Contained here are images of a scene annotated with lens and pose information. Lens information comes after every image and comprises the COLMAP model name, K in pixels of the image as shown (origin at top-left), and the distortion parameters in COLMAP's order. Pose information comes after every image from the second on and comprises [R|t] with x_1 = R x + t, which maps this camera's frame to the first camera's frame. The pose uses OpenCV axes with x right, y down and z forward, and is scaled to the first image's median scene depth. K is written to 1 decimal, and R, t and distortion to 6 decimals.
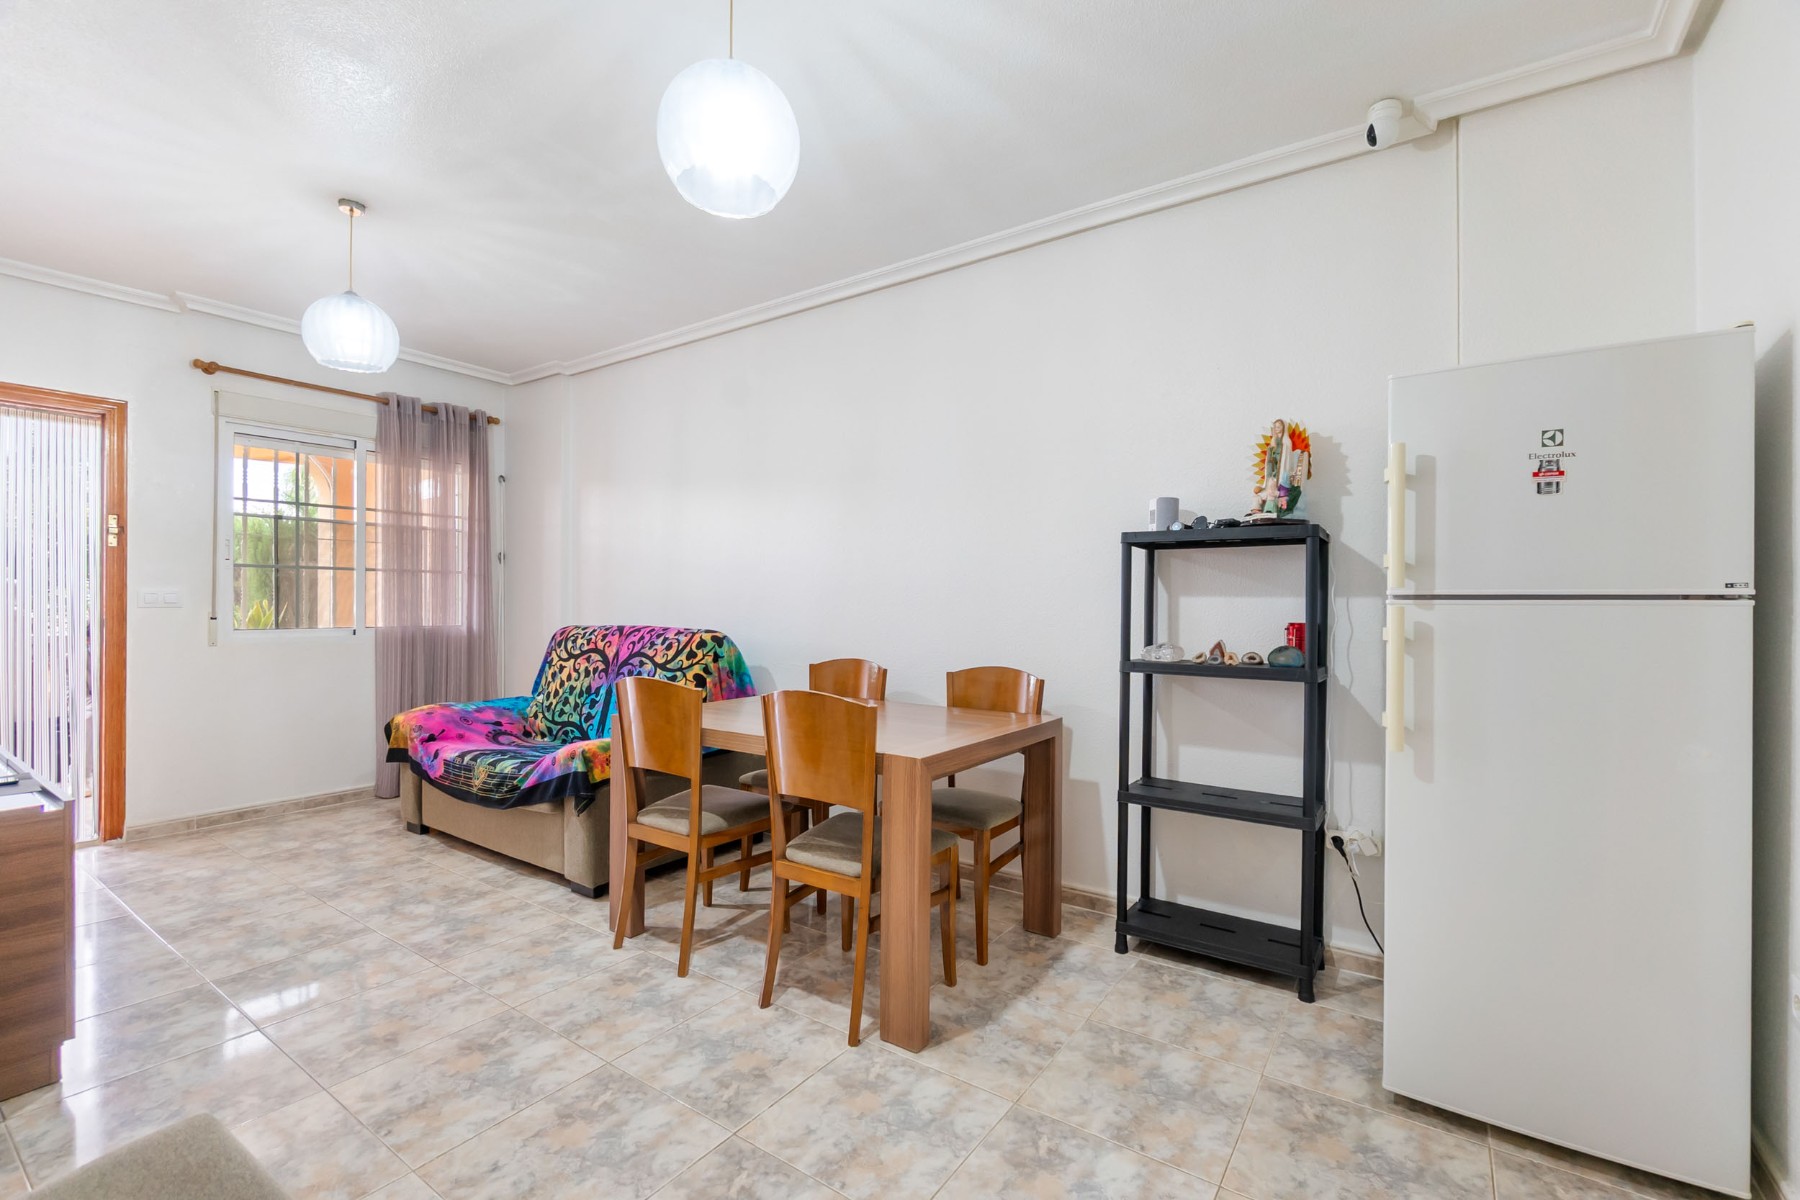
lens RADIAL K [[777.0, 0, 900.0], [0, 777.0, 600.0], [0, 0, 1]] dist [-0.001863, -0.000034]
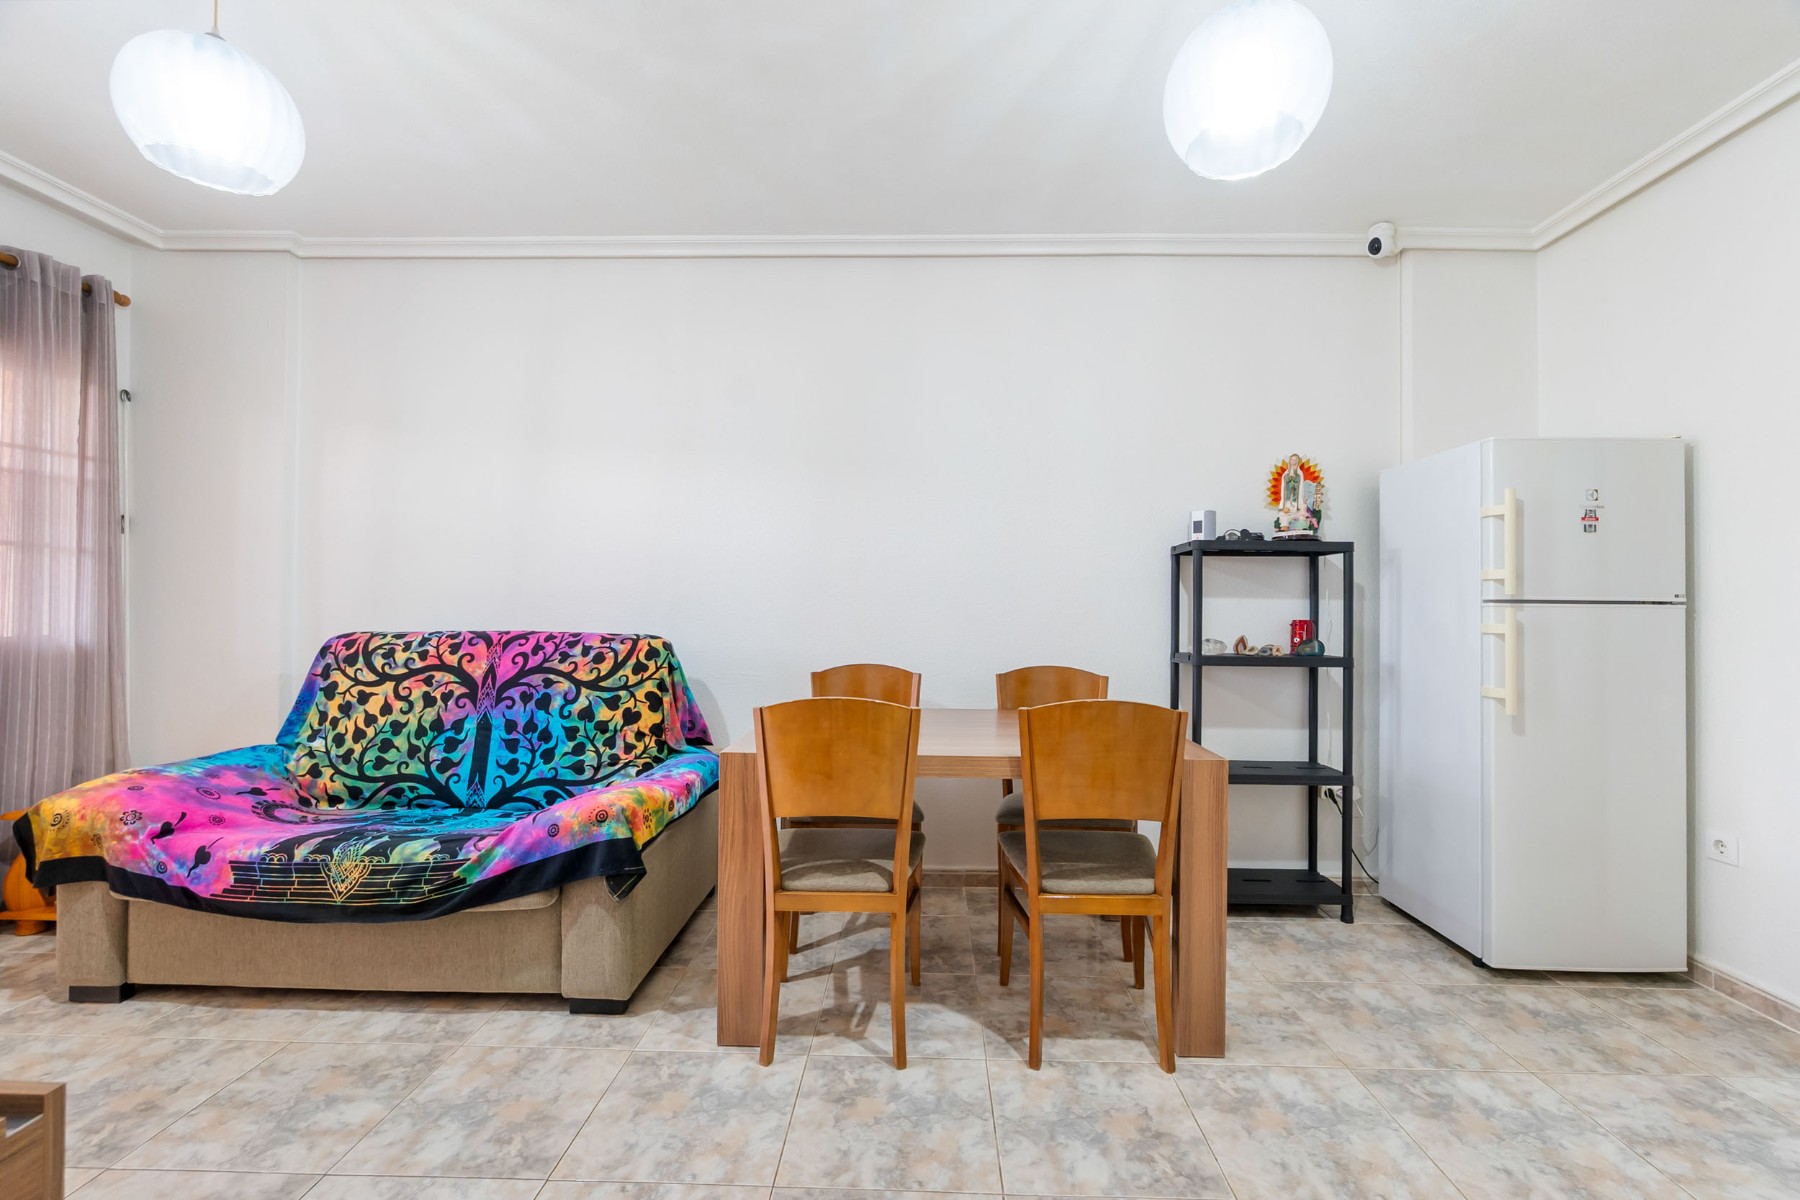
lens RADIAL K [[776.1, 0, 908.2], [0, 776.1, 590.7], [0, 0, 1]] dist [-0.001627, -0.000008]
pose [[0.835248, 0.012234, 0.549738, -0.466906], [-0.008021, 0.999917, -0.010066, -0.000085], [-0.549815, 0.003998, 0.835277, 0.210568]]
